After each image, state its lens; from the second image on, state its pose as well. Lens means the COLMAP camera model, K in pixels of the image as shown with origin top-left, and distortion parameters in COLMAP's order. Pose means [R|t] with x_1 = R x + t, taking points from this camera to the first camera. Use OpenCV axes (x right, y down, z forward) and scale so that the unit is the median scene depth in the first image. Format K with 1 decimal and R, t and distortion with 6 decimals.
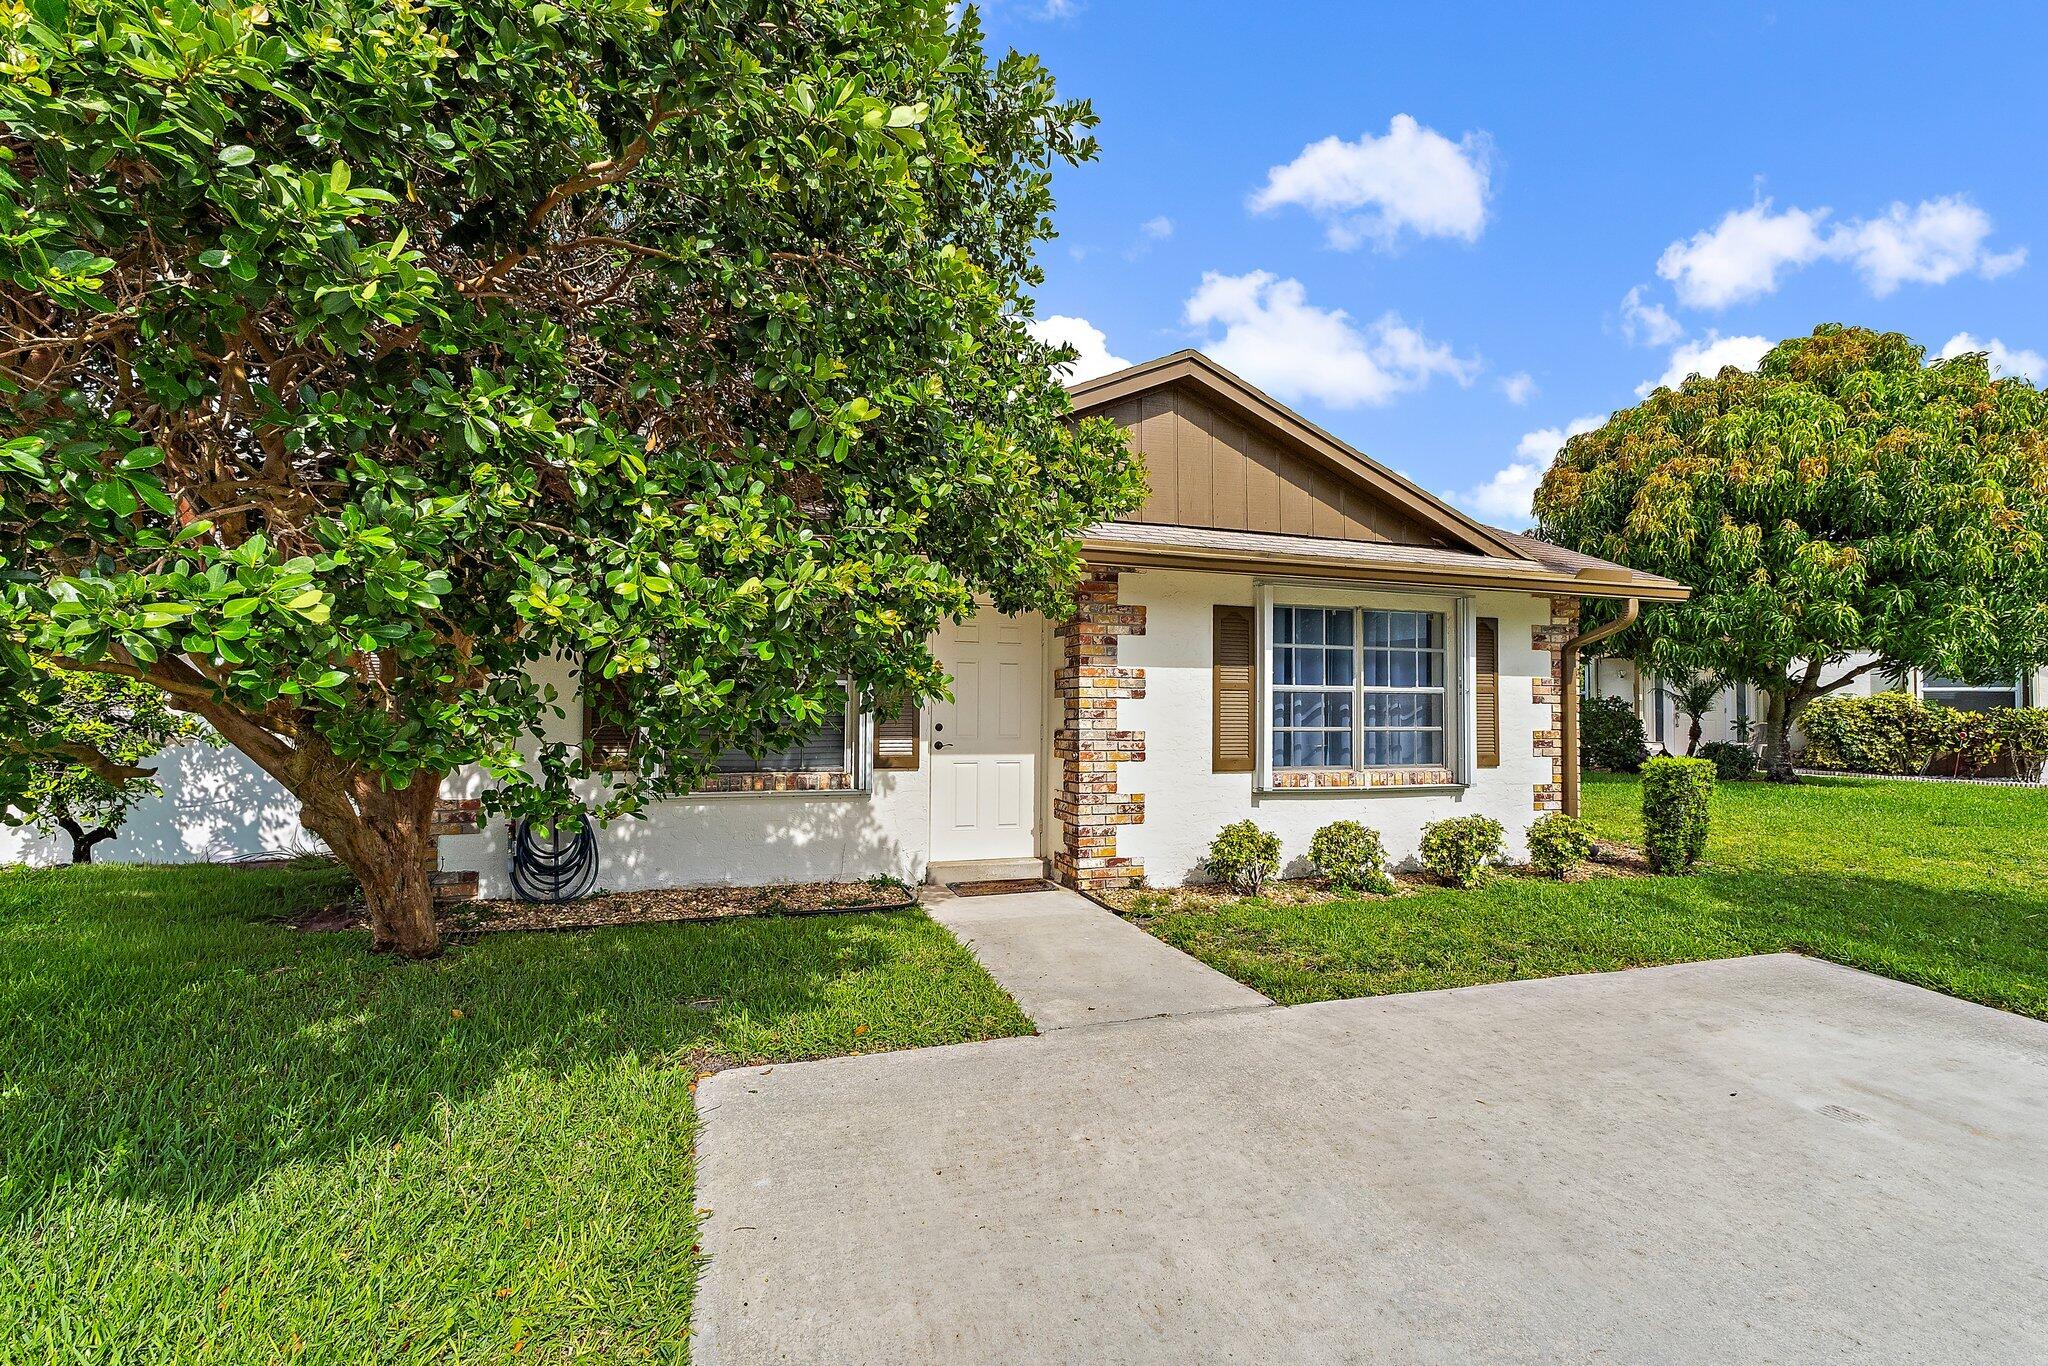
lens RADIAL K [[898.8, 0, 1024.0], [0, 898.8, 683.0], [0, 0, 1]] dist [-0.012534, -0.000046]
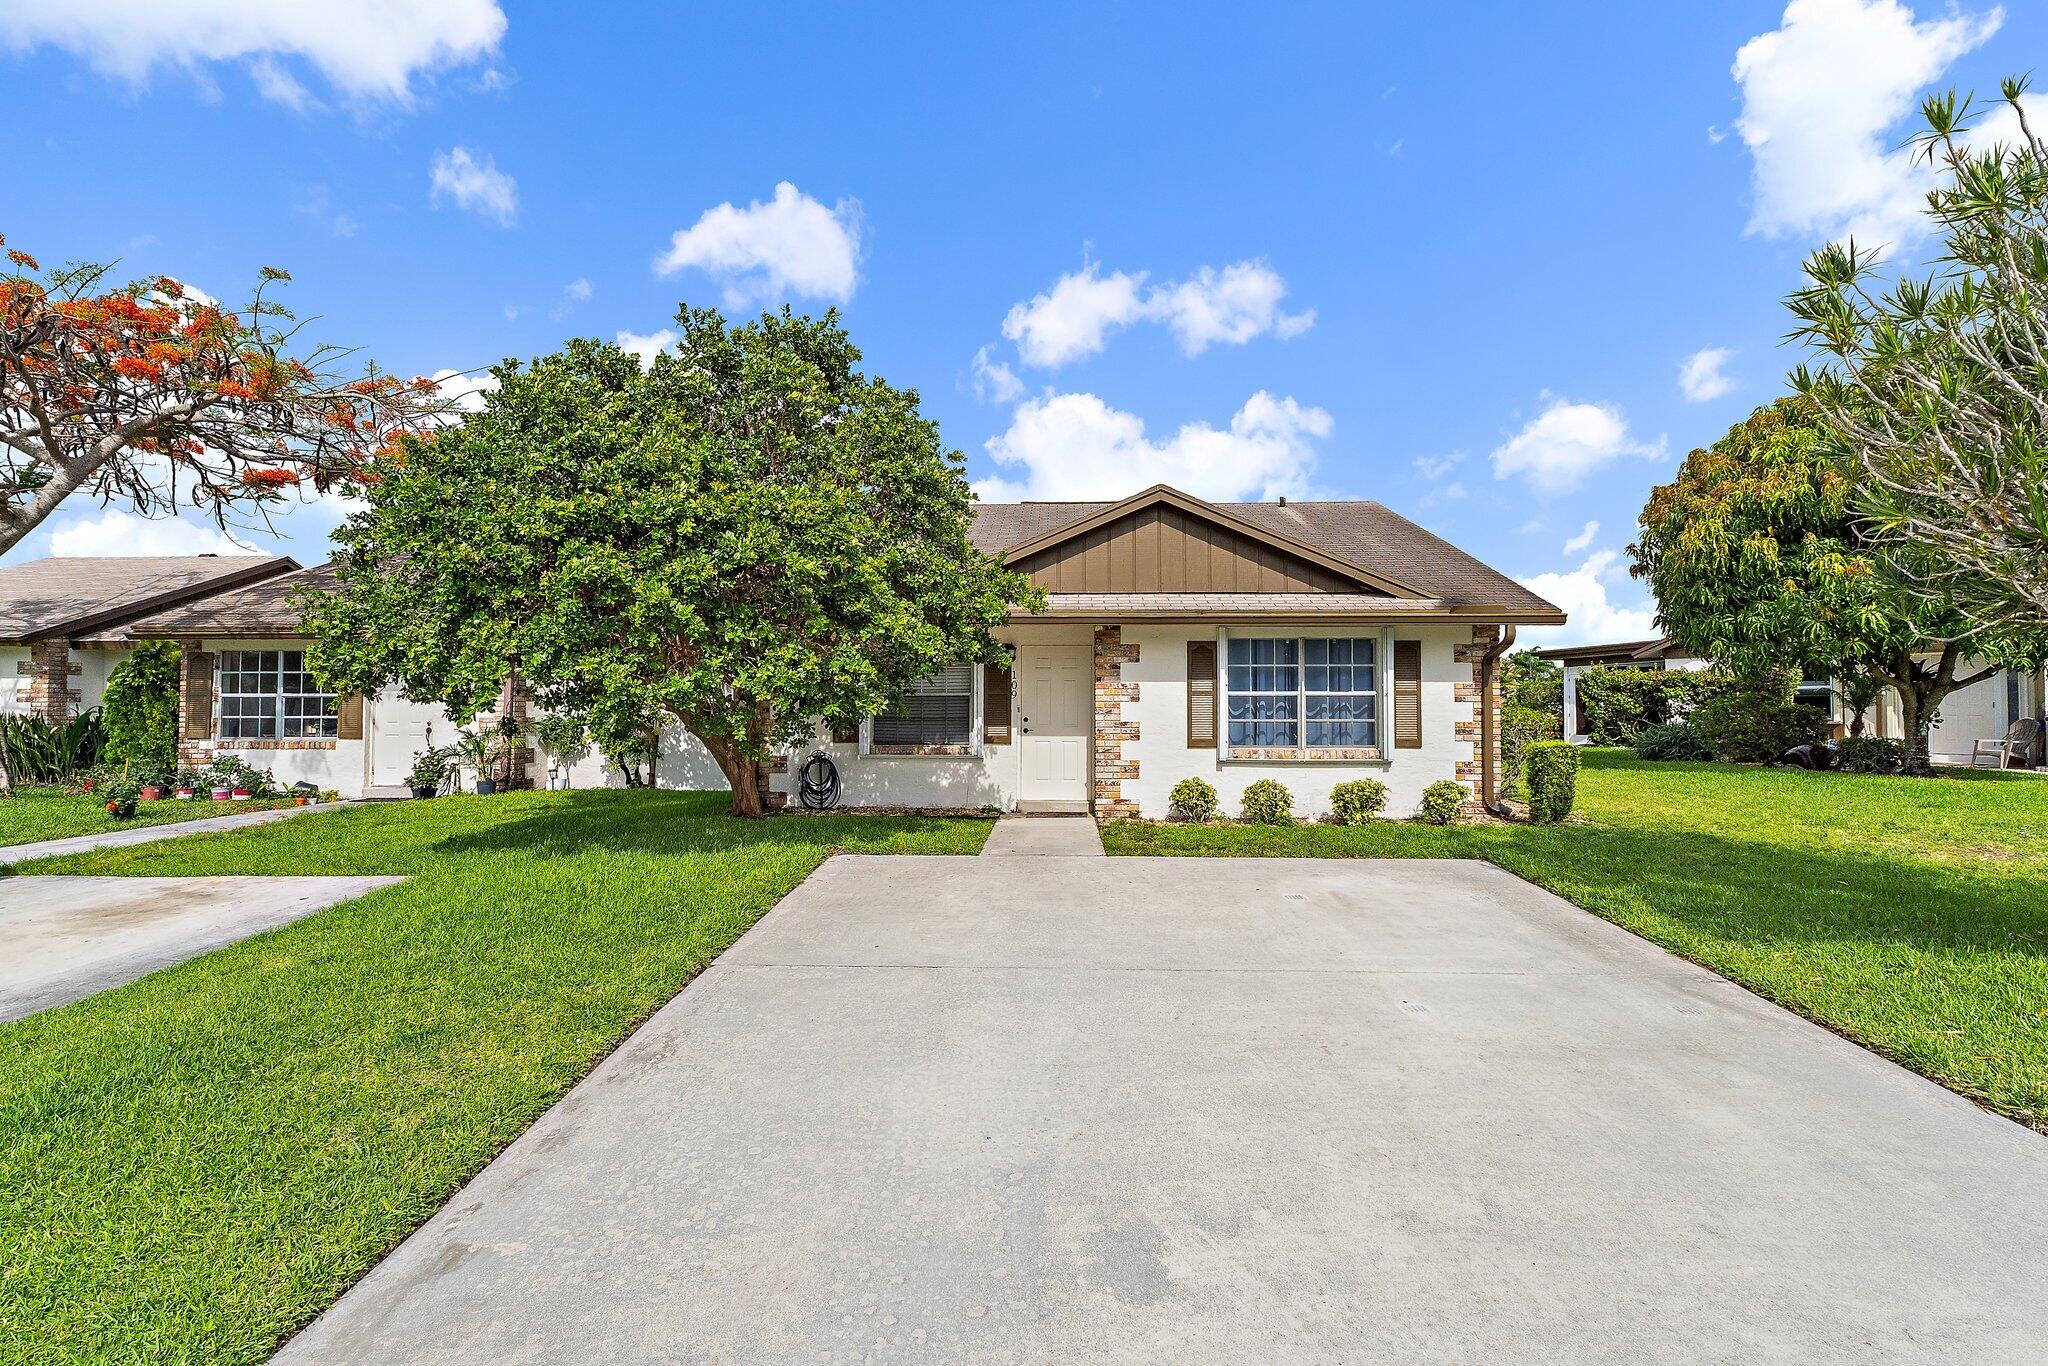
lens RADIAL K [[871.5, 0, 1024.0], [0, 871.5, 683.0], [0, 0, 1]] dist [0.008756, 0.000017]
pose [[0.932724, -0.019027, -0.360090, 0.499871], [0.017860, 0.999819, -0.006568, -0.009609], [0.360150, -0.000305, 0.932895, -0.530651]]
